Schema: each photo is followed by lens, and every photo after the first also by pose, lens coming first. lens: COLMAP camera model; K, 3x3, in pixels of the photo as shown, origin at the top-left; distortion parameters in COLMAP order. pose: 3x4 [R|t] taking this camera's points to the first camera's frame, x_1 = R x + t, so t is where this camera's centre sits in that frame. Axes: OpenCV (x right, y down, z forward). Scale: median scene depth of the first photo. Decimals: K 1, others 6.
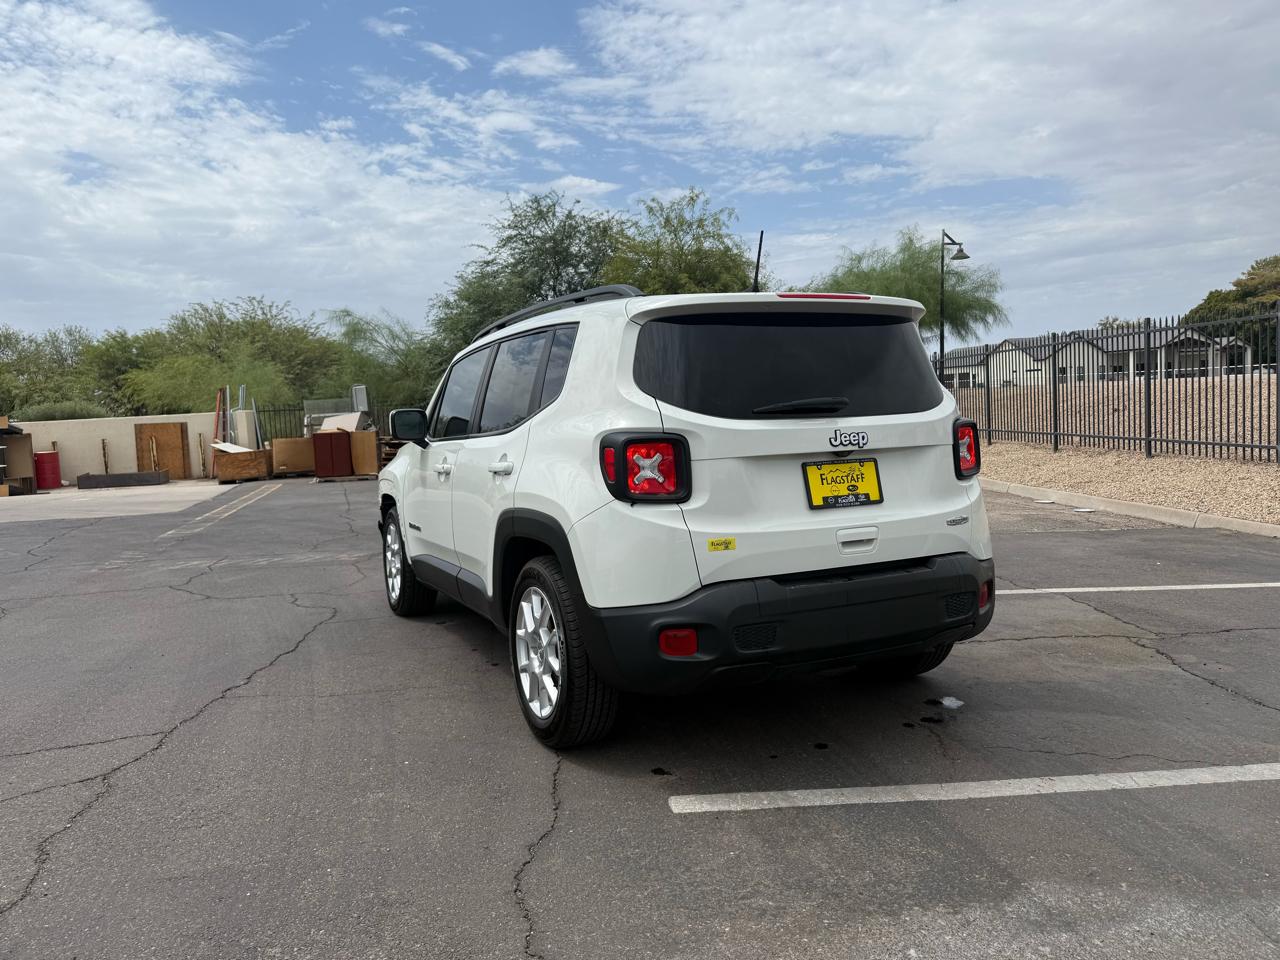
lens RADIAL K [[921.4, 0, 640.5], [0, 921.4, 480.9], [0, 0, 1]] dist [0.010482, -0.006253]
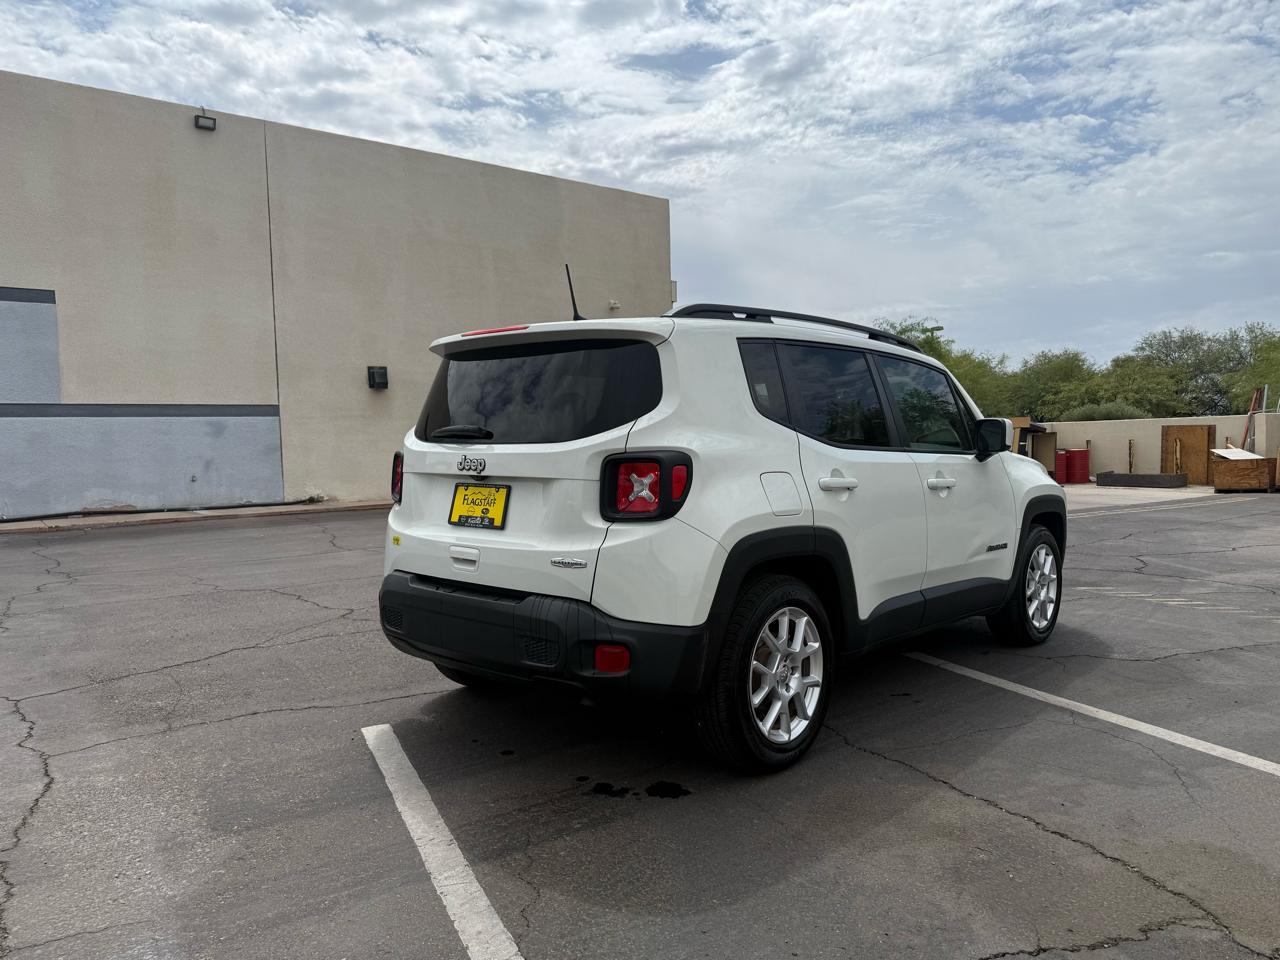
lens RADIAL K [[921.4, 0, 637.0], [0, 921.4, 485.5], [0, 0, 1]] dist [0.010482, -0.006253]
pose [[0.351826, 0.082700, -0.932405, 1.258779], [-0.074956, 0.995380, 0.060003, -0.096932], [0.933060, 0.048779, 0.356399, 0.776221]]
